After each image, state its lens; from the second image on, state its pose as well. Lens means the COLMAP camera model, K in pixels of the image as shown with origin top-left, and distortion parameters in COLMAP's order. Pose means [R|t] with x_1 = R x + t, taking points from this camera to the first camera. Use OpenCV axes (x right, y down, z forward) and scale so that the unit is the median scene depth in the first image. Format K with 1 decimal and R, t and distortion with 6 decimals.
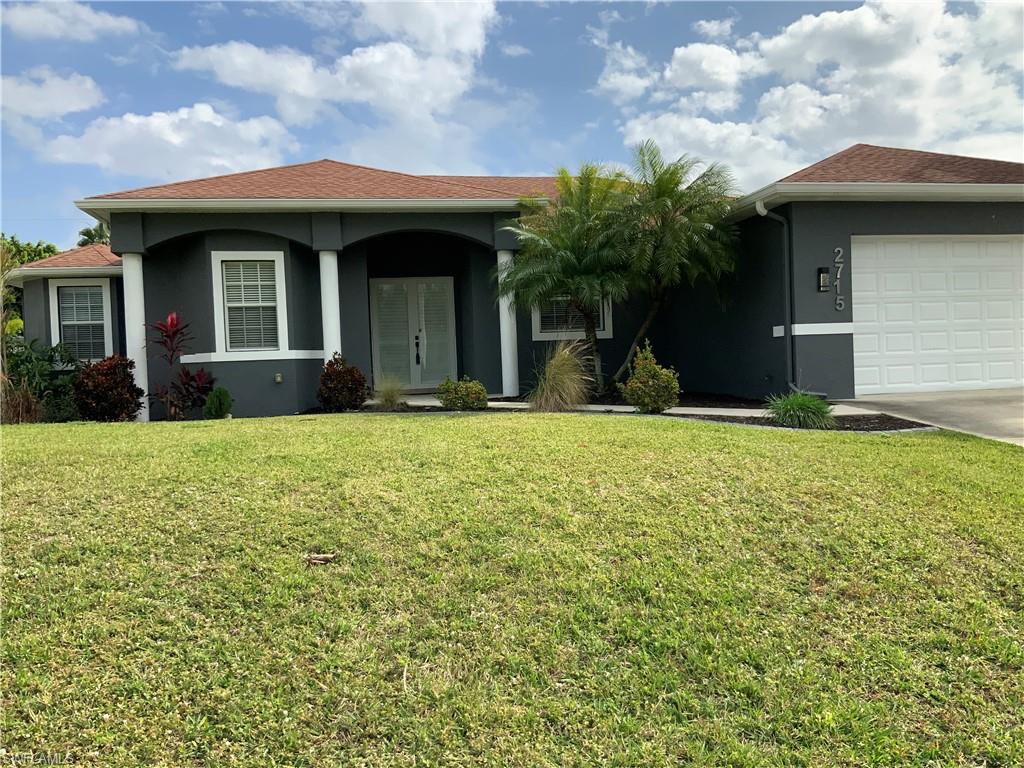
lens RADIAL K [[847.8, 0, 514.0], [0, 847.8, 385.7], [0, 0, 1]] dist [0.094396, -0.185430]
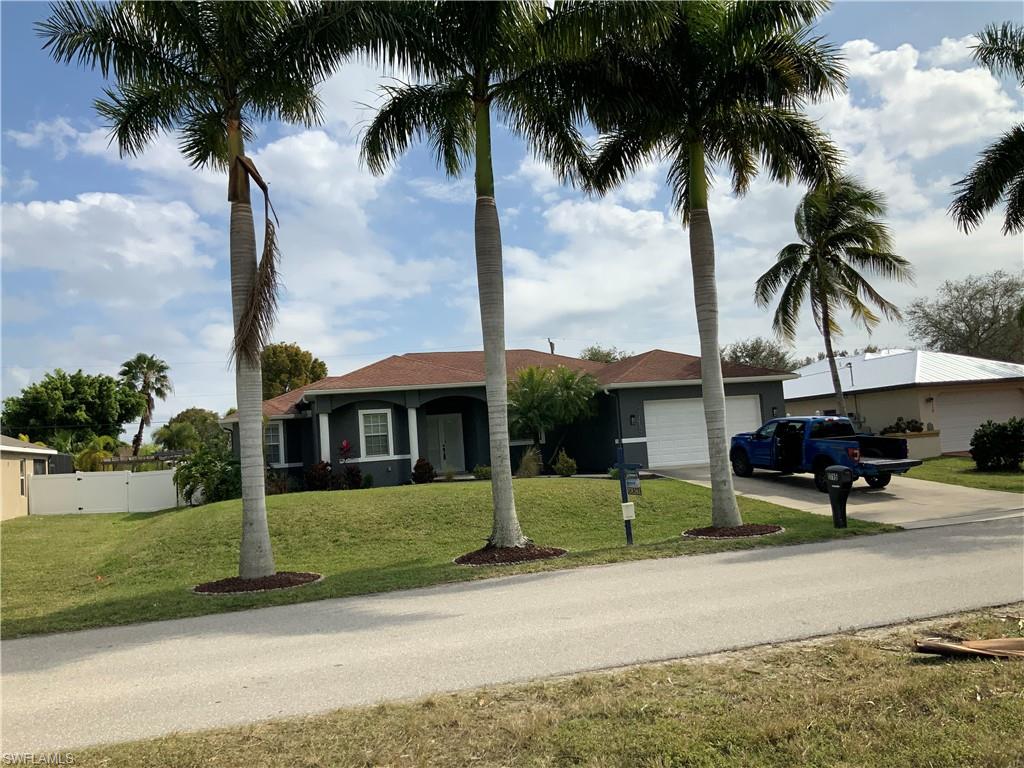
lens RADIAL K [[847.8, 0, 509.1], [0, 847.8, 386.5], [0, 0, 1]] dist [0.094396, -0.185430]
pose [[0.996824, -0.028578, 0.074335, -0.135503], [0.035705, 0.994703, -0.096387, 0.001243], [-0.071187, 0.098735, 0.992564, -1.127453]]
